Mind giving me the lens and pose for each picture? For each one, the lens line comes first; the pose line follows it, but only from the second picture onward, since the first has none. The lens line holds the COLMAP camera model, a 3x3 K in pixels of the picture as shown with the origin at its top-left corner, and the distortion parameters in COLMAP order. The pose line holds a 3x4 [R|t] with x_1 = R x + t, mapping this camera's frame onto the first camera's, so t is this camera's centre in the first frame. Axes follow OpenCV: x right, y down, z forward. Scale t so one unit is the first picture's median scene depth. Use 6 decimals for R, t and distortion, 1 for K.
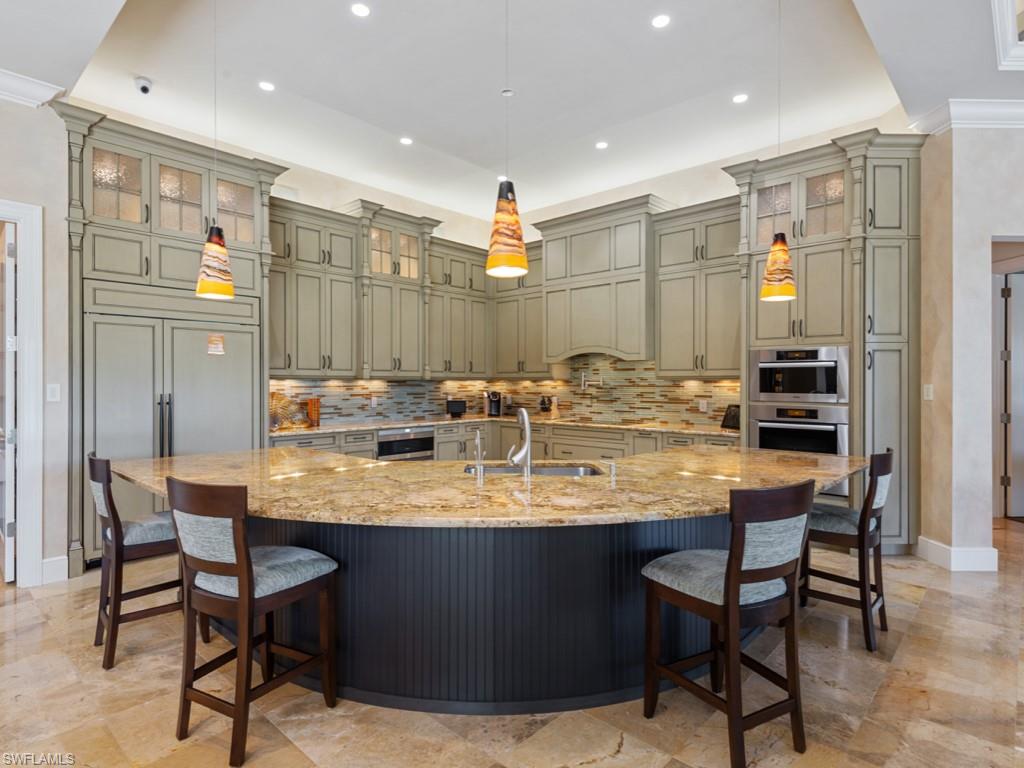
lens RADIAL K [[558.3, 0, 513.3], [0, 558.3, 382.4], [0, 0, 1]] dist [0.018148, -0.004816]
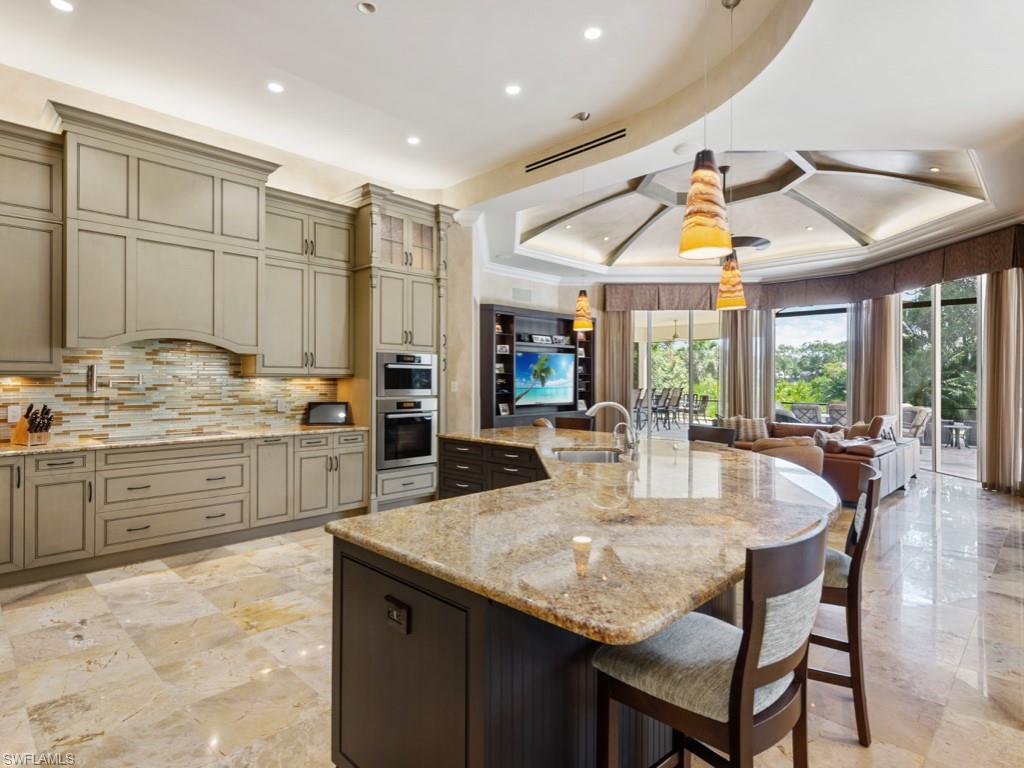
lens RADIAL K [[558.3, 0, 510.1], [0, 558.3, 382.7], [0, 0, 1]] dist [0.018148, -0.004816]
pose [[0.033430, -0.002623, 0.999438, -0.601480], [0.000403, 0.999997, 0.002611, 0.001339], [-0.999441, 0.000315, 0.033431, 0.592449]]
